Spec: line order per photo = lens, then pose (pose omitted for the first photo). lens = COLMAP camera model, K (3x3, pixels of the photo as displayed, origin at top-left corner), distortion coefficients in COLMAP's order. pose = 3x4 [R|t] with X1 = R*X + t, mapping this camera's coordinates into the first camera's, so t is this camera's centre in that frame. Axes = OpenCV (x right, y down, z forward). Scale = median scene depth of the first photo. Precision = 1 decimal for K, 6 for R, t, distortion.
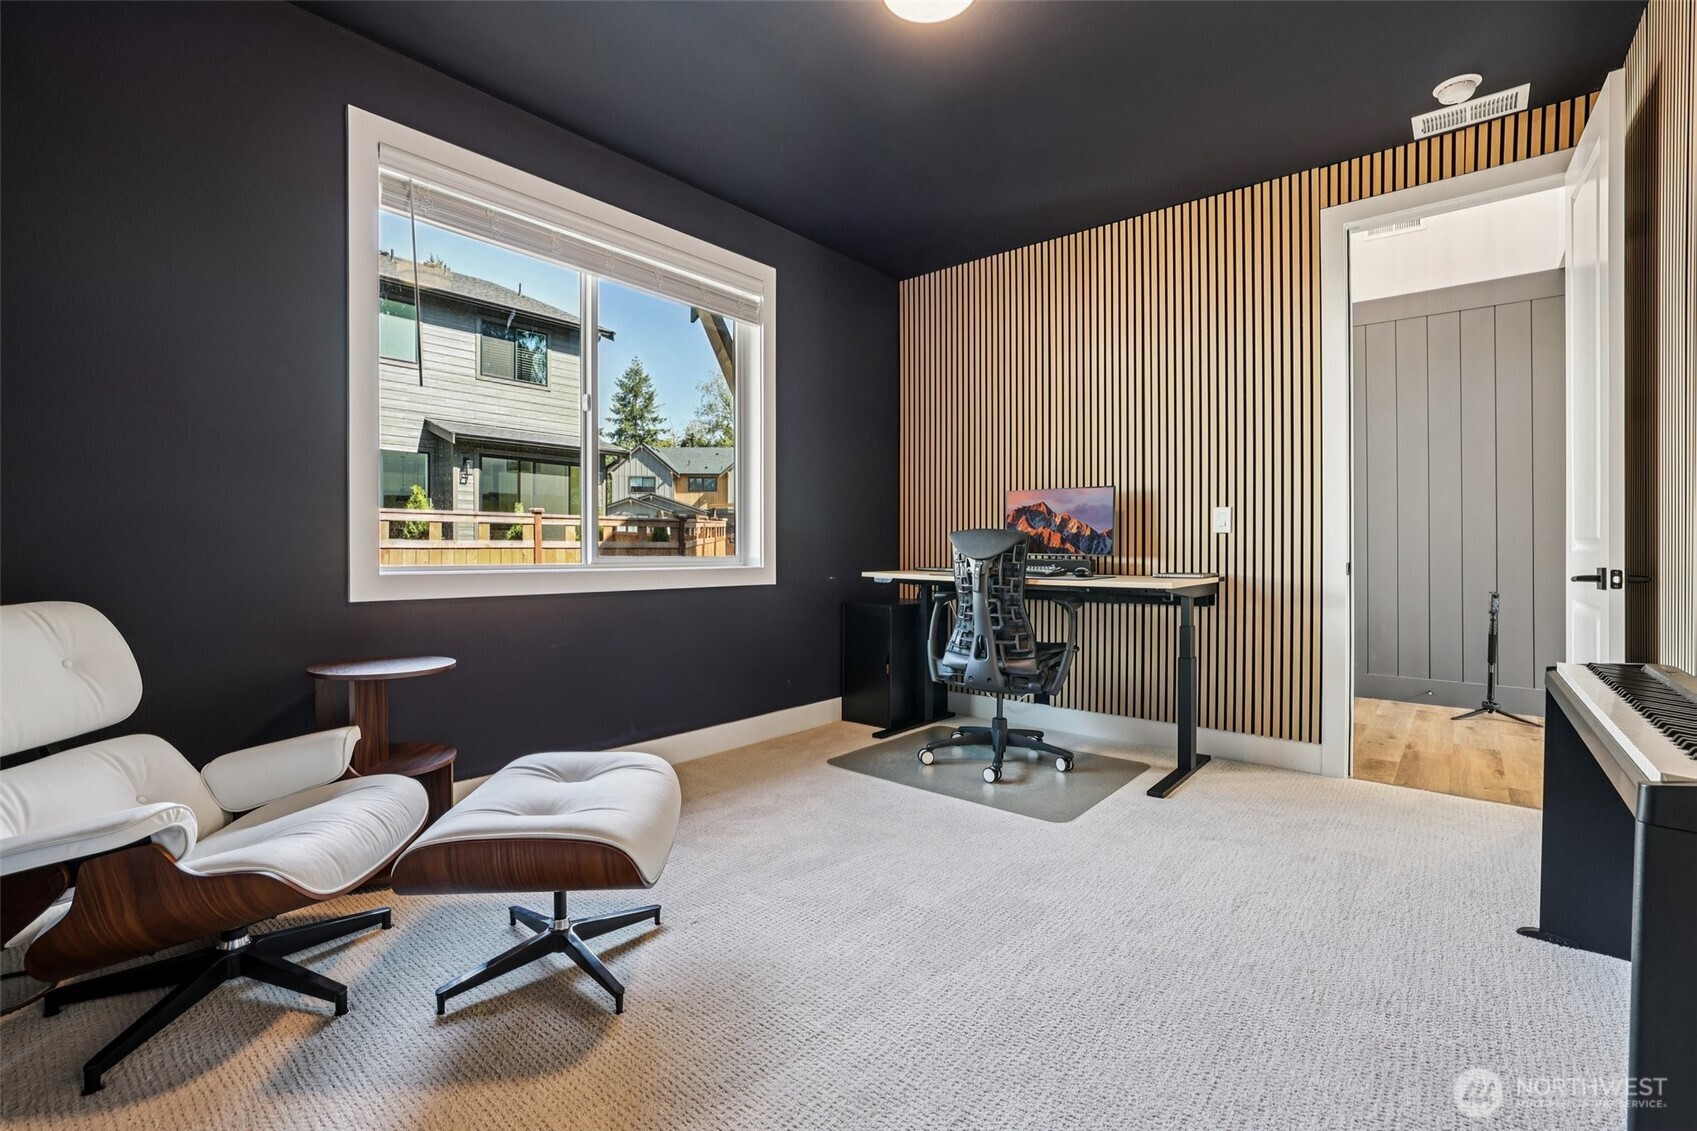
lens RADIAL K [[740.8, 0, 851.9], [0, 740.8, 551.8], [0, 0, 1]] dist [-0.032574, 0.013511]
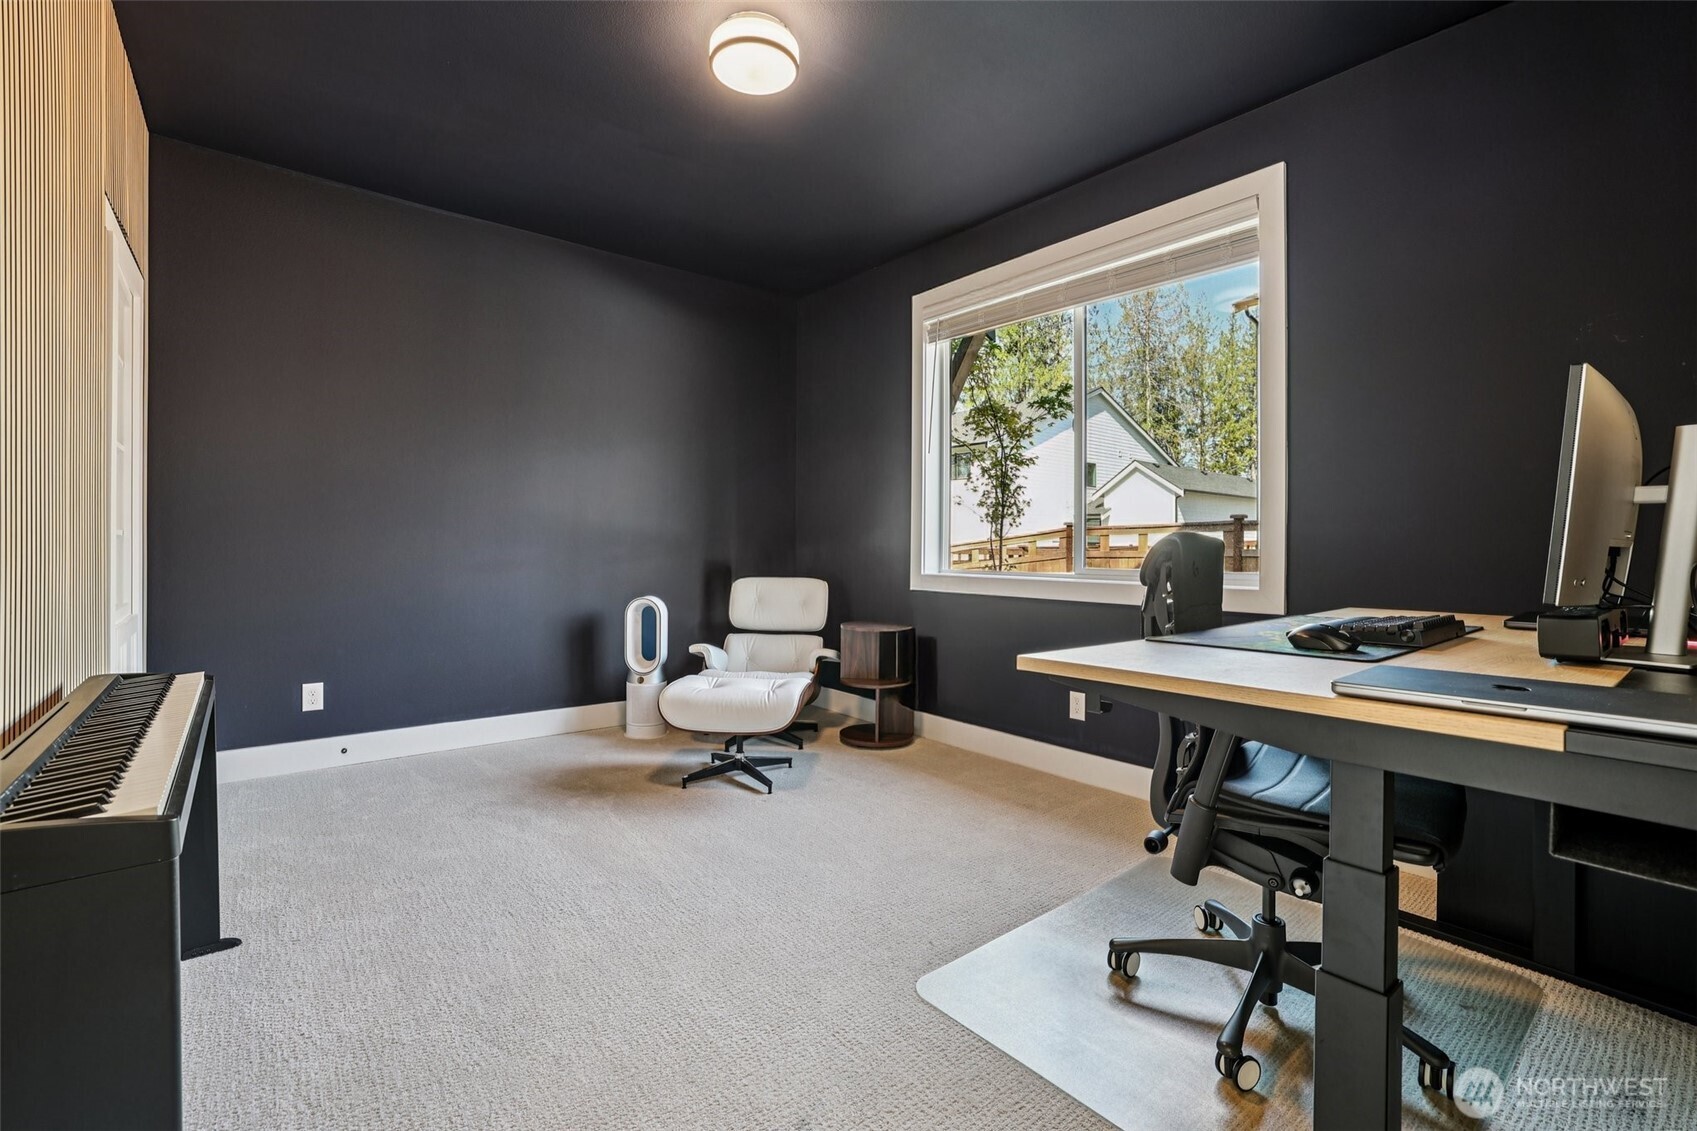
lens RADIAL K [[740.8, 0, 851.9], [0, 740.8, 551.8], [0, 0, 1]] dist [-0.032574, 0.013511]
pose [[-0.185179, 0.002791, -0.982701, 0.700227], [-0.007207, 0.999965, 0.004198, -0.018904], [0.982678, 0.007860, -0.185153, 0.794158]]
